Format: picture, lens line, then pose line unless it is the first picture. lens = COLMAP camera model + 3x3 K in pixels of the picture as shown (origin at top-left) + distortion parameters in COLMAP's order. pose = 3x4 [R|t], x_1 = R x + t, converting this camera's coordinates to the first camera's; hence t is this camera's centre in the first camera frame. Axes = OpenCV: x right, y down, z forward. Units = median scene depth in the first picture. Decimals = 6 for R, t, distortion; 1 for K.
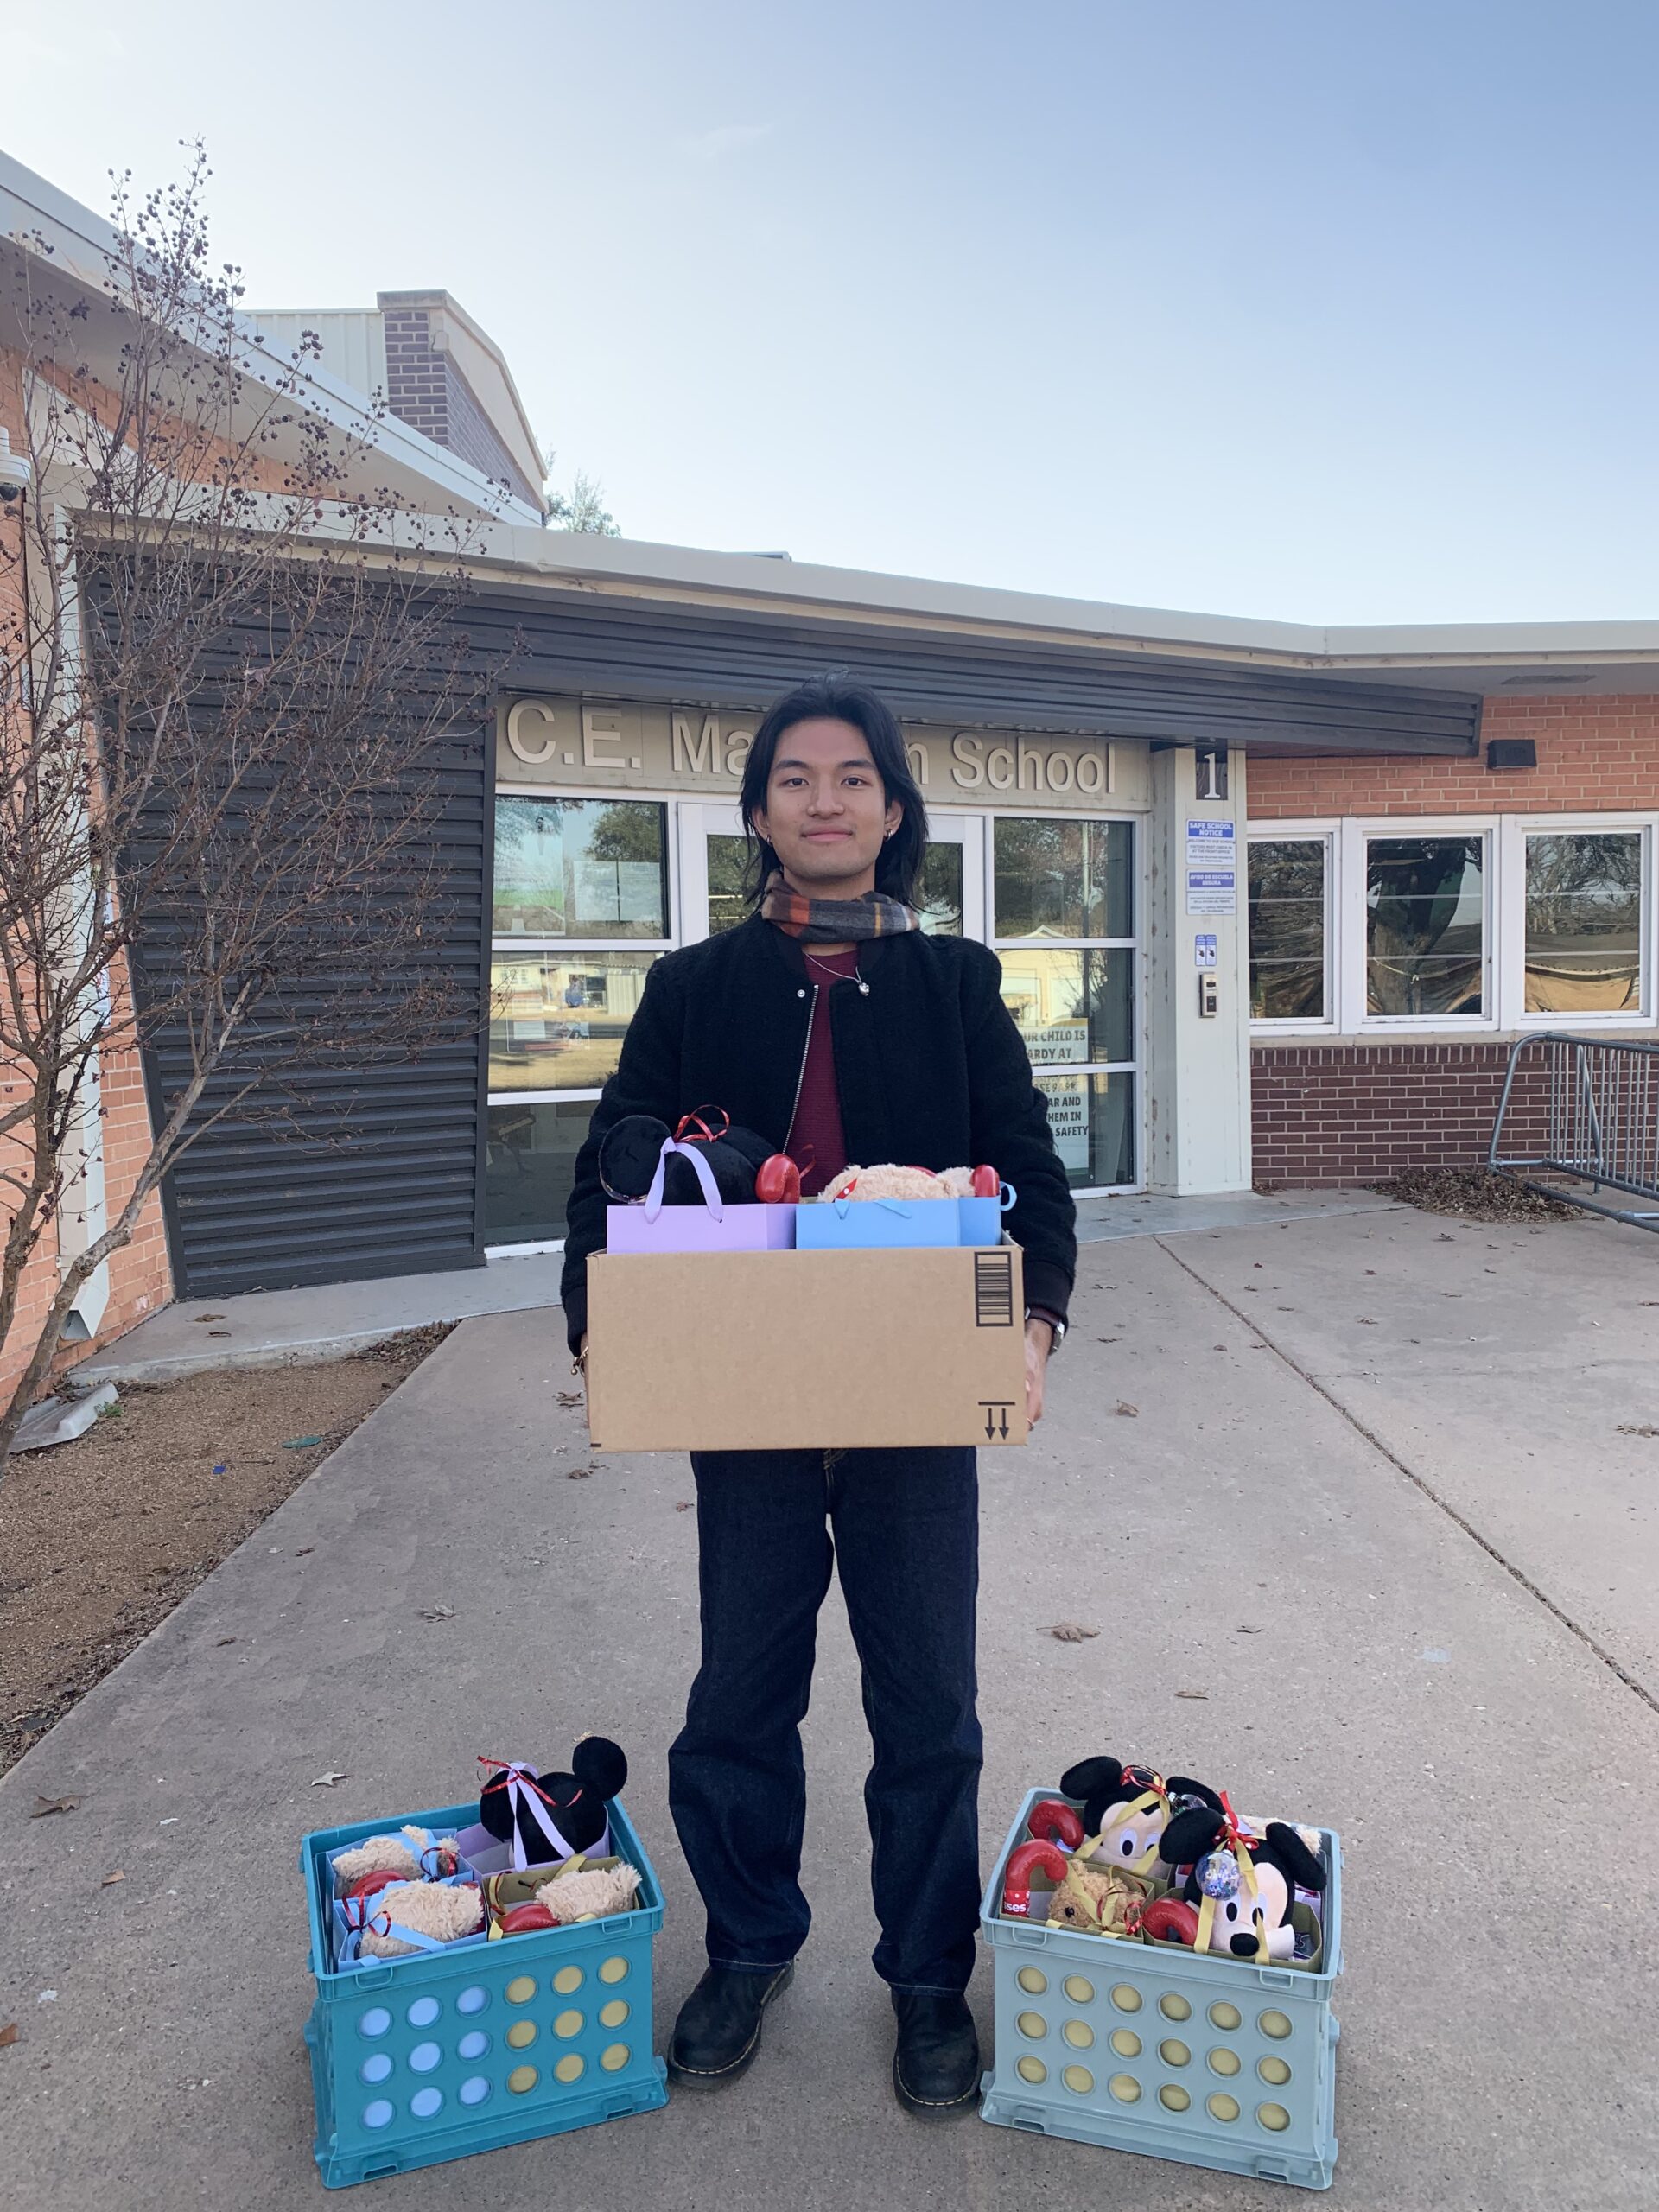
lens RADIAL K [[1646.7, 0, 845.1], [0, 1646.7, 1119.3], [0, 0, 1]] dist [0.007512, -0.003583]
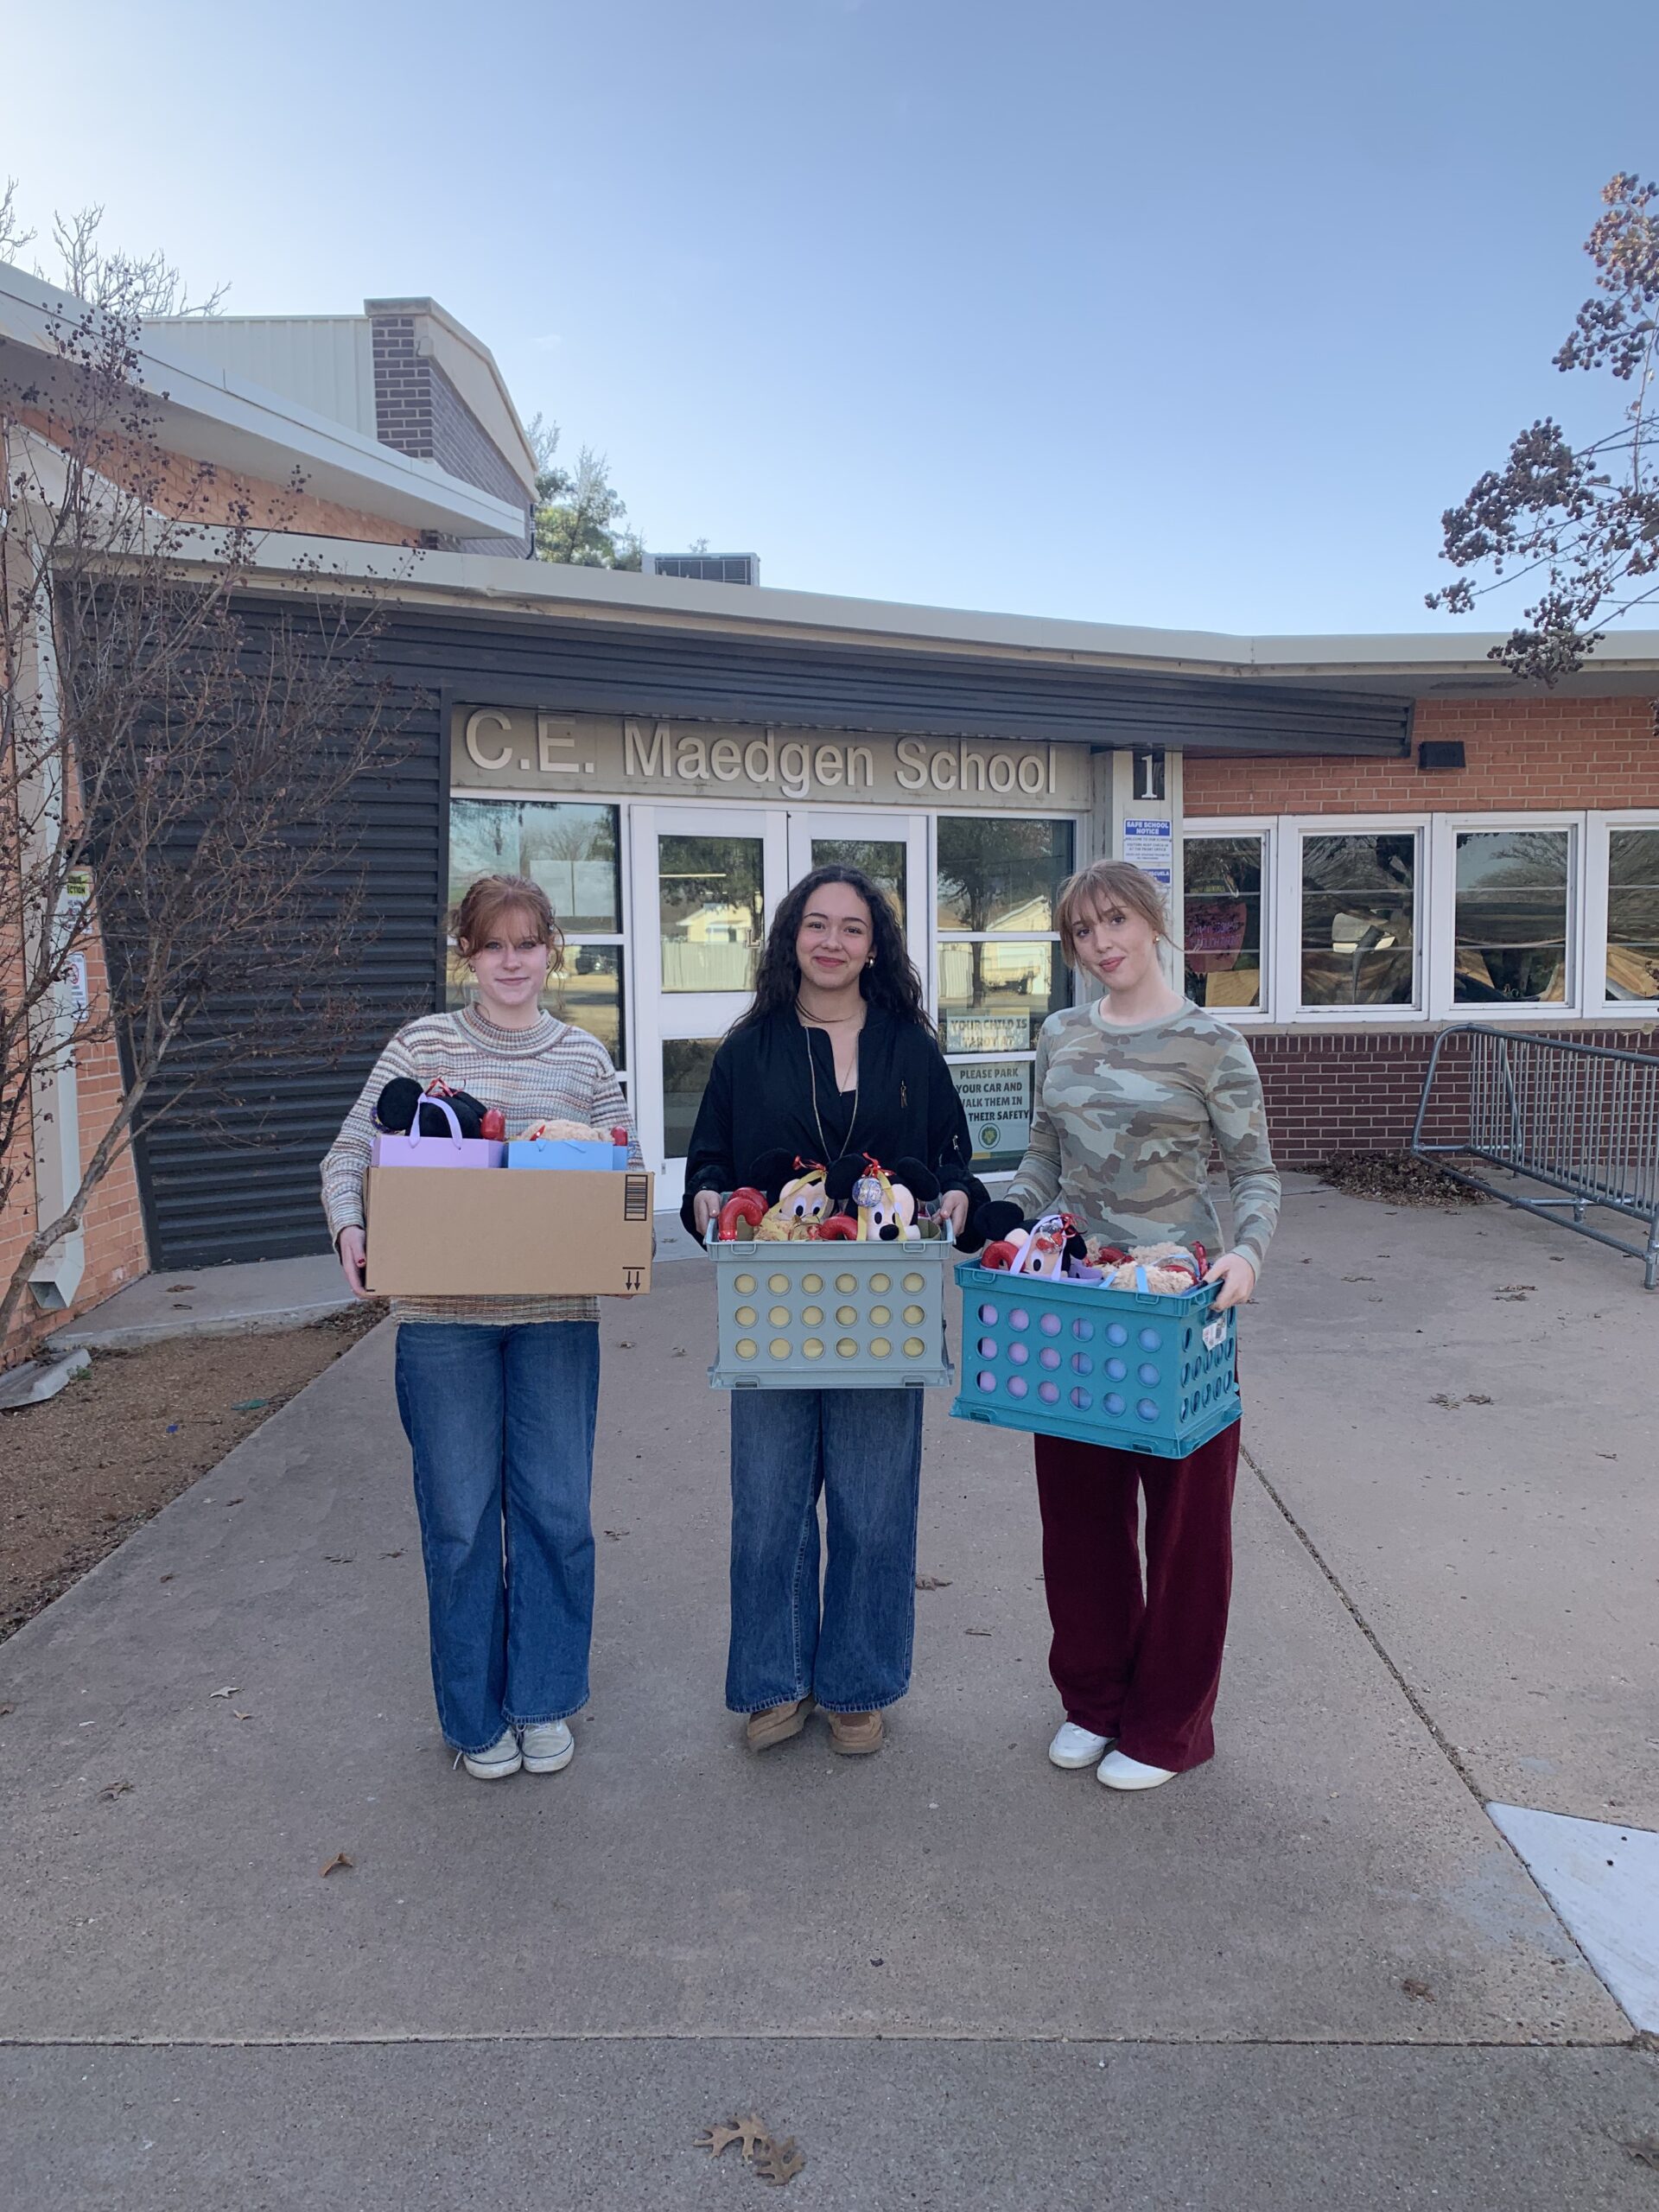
lens RADIAL K [[1648.9, 0, 839.6], [0, 1648.9, 1104.4], [0, 0, 1]] dist [0.005790, -0.001840]
pose [[0.999857, 0.007489, -0.015179, 0.091887], [-0.007301, 0.999896, 0.012413, -0.024795], [0.015270, -0.012300, 0.999808, -0.110009]]
